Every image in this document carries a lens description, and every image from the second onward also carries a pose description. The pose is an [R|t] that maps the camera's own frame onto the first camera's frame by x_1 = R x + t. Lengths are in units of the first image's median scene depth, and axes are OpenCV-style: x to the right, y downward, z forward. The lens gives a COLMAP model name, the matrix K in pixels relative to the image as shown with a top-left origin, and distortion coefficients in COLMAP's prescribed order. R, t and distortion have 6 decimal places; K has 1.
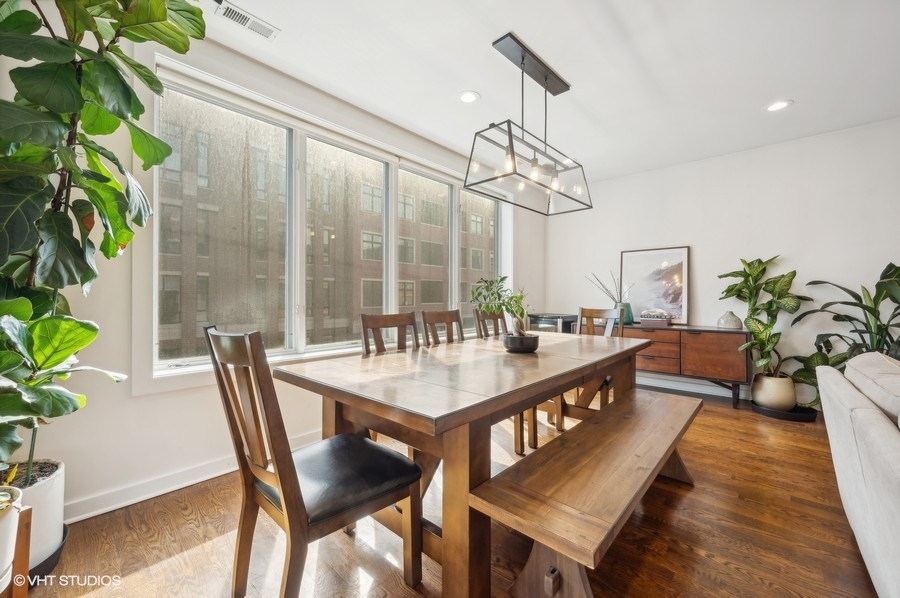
lens RADIAL K [[361.9, 0, 450.0], [0, 361.9, 299.0], [0, 0, 1]] dist [-0.000005, -0.000261]
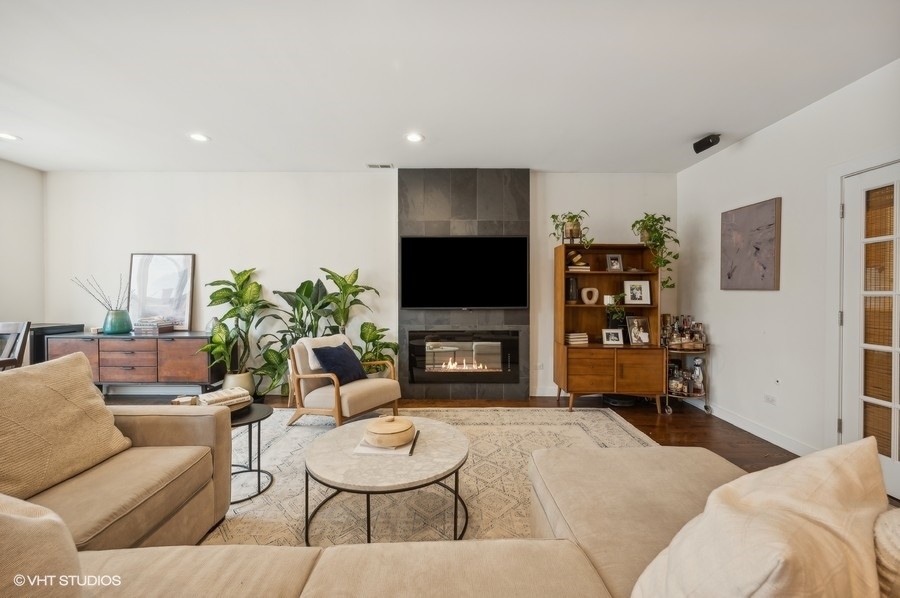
lens RADIAL K [[361.9, 0, 450.0], [0, 361.9, 299.0], [0, 0, 1]] dist [-0.000005, -0.000261]
pose [[0.730576, -0.003022, 0.682825, 1.276194], [-0.000515, 0.999987, 0.004976, -0.061732], [-0.682831, -0.003987, 0.730565, -0.656939]]
